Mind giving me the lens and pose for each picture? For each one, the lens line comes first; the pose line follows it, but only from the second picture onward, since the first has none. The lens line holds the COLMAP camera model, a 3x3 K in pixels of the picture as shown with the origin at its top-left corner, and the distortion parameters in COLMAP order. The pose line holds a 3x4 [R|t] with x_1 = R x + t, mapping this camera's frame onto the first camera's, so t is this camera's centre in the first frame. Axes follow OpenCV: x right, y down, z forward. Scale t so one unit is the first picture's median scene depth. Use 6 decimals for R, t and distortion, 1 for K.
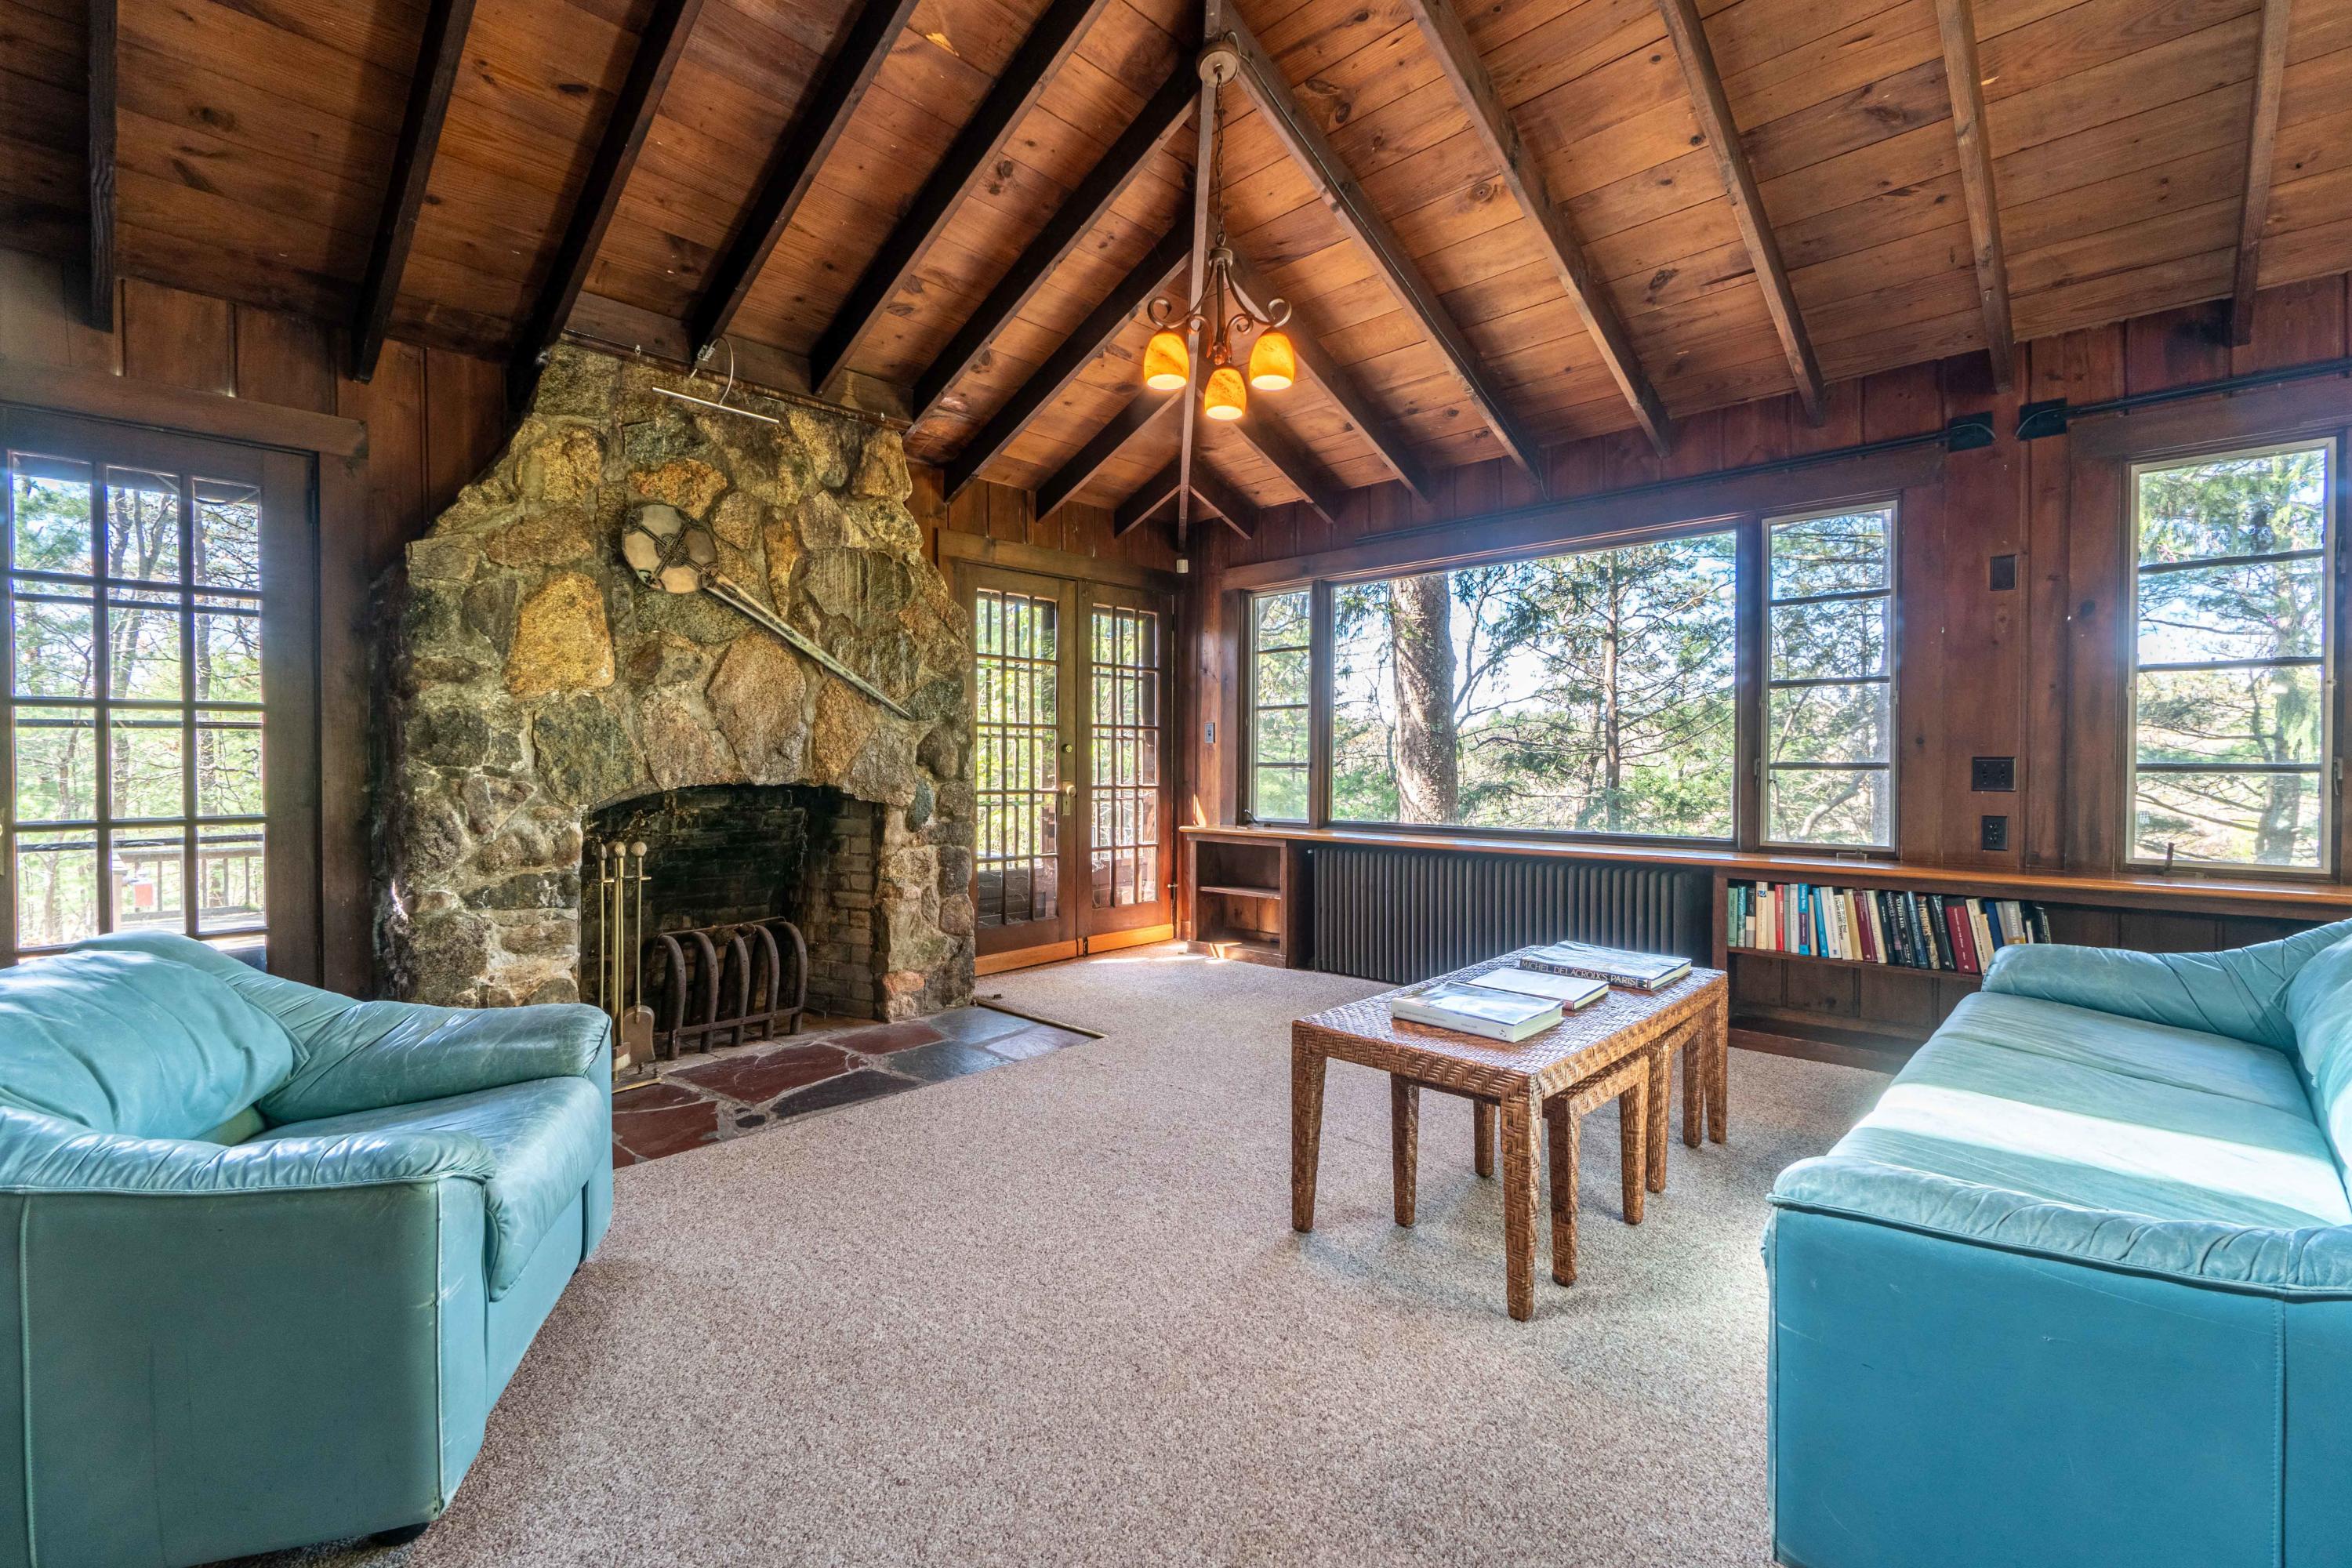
lens RADIAL K [[1028.3, 0, 1179.3], [0, 1028.3, 760.3], [0, 0, 1]] dist [0.000724, -0.000284]
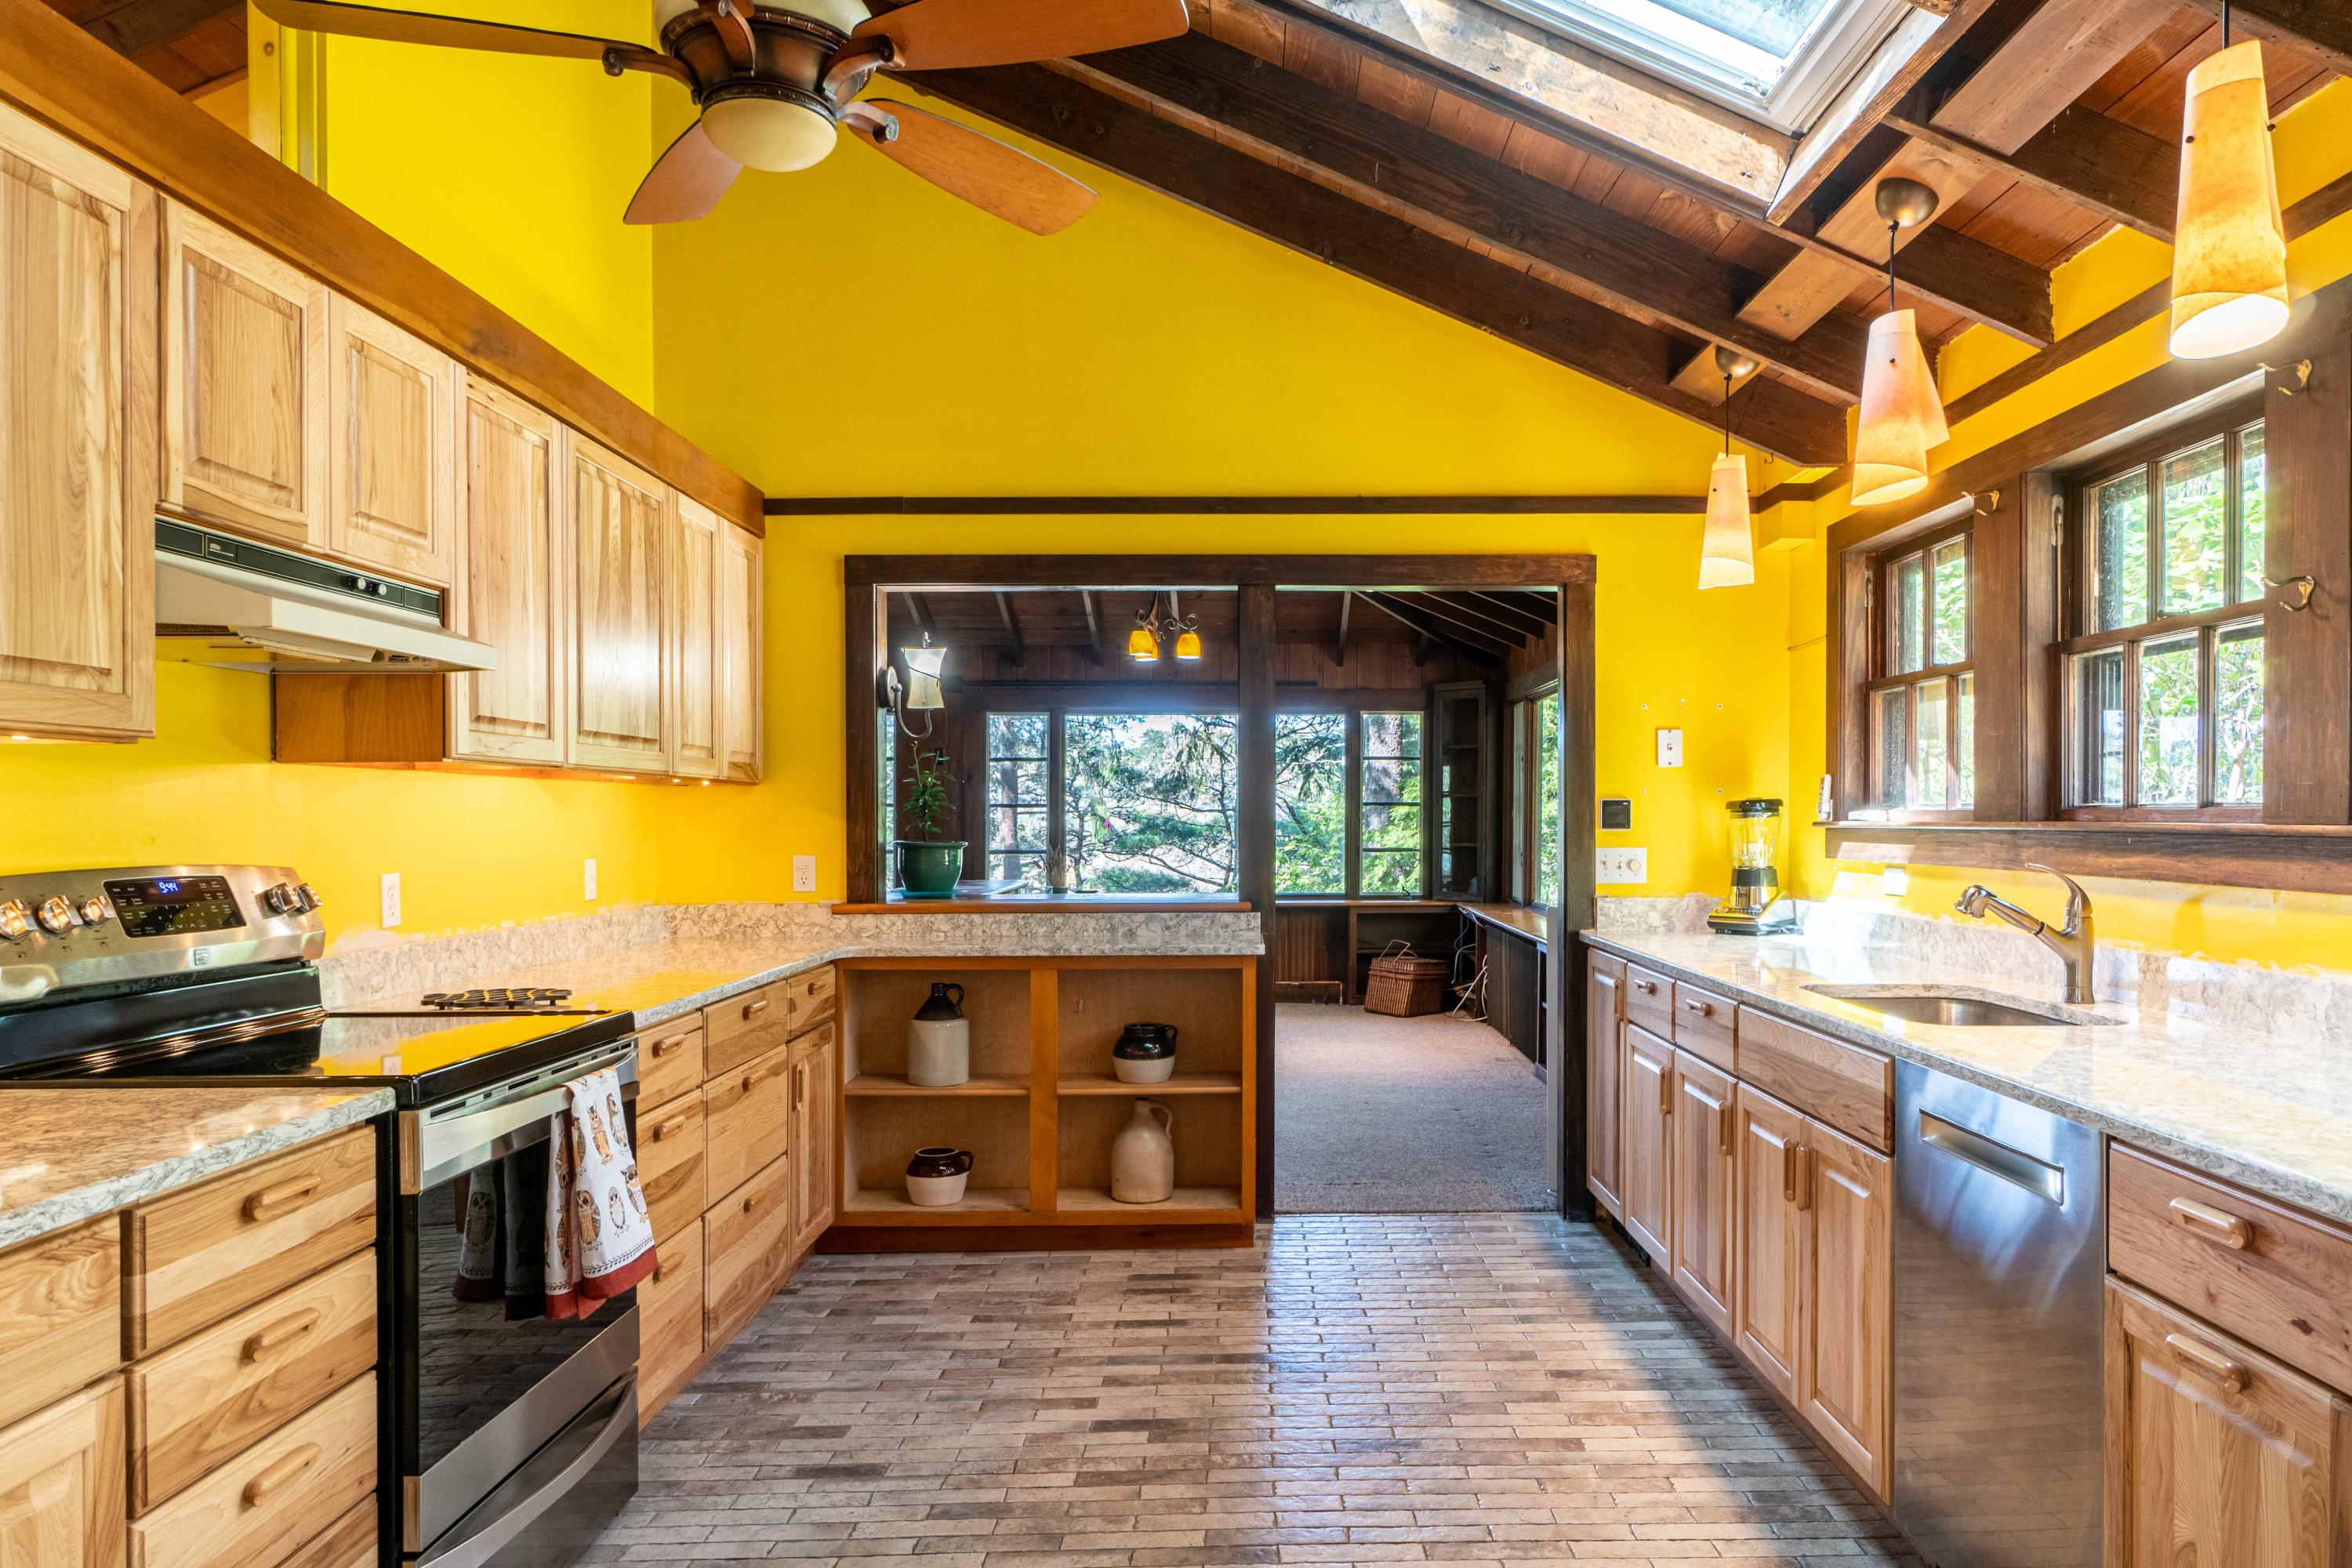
lens RADIAL K [[1507.4, 0, 1258.6], [0, 1507.4, 810.7], [0, 0, 1]] dist [-0.008641, -0.003843]
pose [[0.724433, 0.003699, 0.689335, -0.646491], [-0.000723, 0.999989, -0.004606, -0.049798], [-0.689345, 0.002839, 0.724428, -1.297527]]
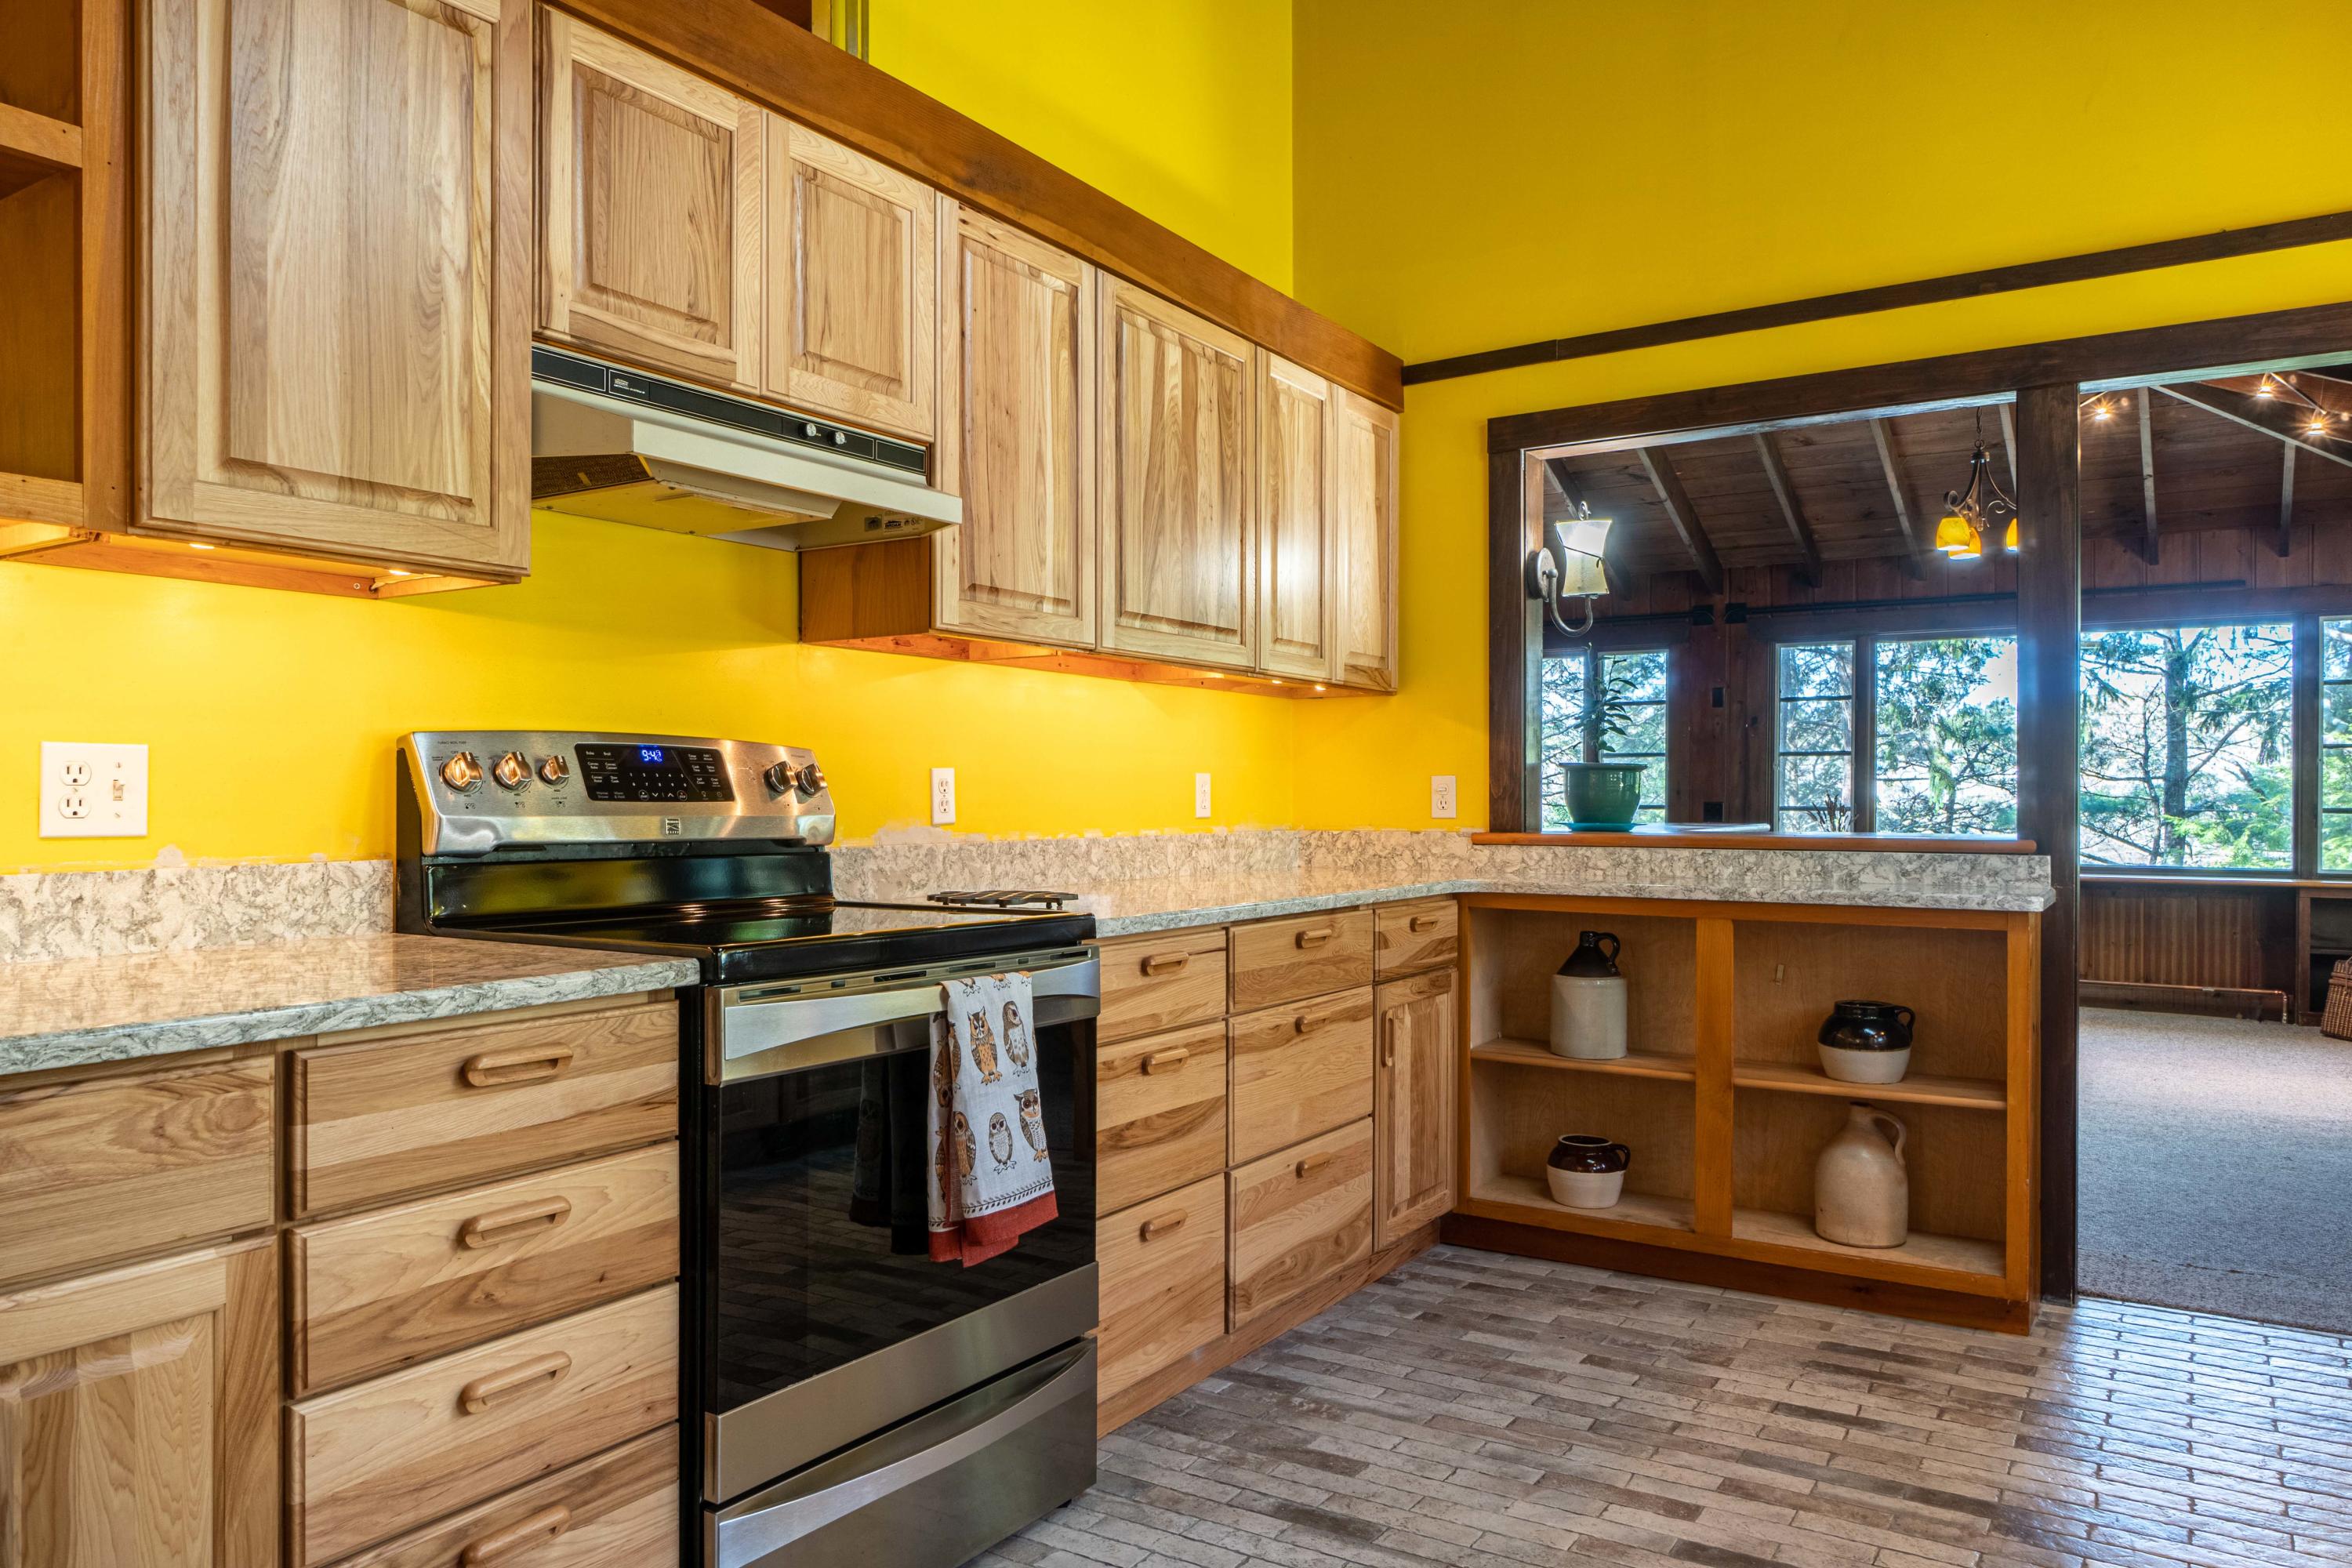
lens RADIAL K [[1562.6, 0, 1176.0], [0, 1562.6, 784.0], [0, 0, 1]] dist [-0.003426, 0.001040]
pose [[0.985855, 0.006541, 0.167474, -0.457790], [-0.005631, 0.999967, -0.005904, -0.010028], [-0.167507, 0.004877, 0.985859, -1.207920]]
